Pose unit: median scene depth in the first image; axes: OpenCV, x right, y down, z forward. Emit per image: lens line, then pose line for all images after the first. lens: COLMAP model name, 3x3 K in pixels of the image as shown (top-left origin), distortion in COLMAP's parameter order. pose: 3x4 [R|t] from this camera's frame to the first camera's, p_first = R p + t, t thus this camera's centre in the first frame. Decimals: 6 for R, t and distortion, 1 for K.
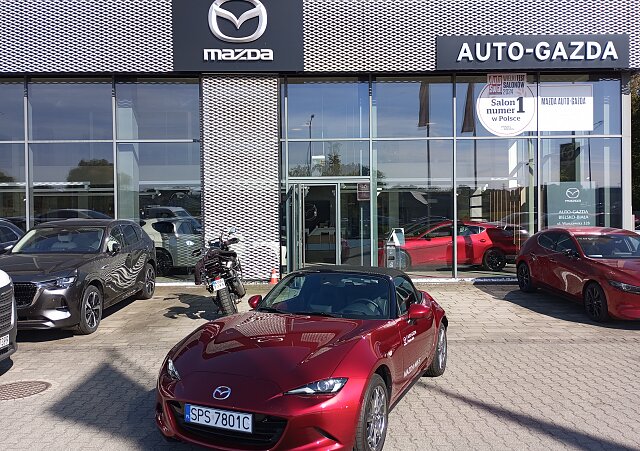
lens RADIAL K [[516.2, 0, 320.0], [0, 516.2, 225.5], [0, 0, 1]] dist [0.039074, -0.004582]
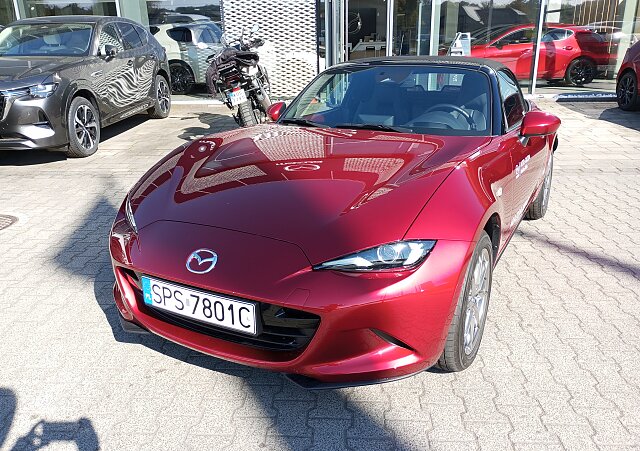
lens RADIAL K [[516.2, 0, 320.0], [0, 516.2, 225.5], [0, 0, 1]] dist [0.039074, -0.004582]
pose [[0.997003, 0.017637, -0.075330, -0.011156], [0.007641, 0.946463, 0.322723, 0.051186], [0.076989, -0.322331, 0.943491, 0.232275]]
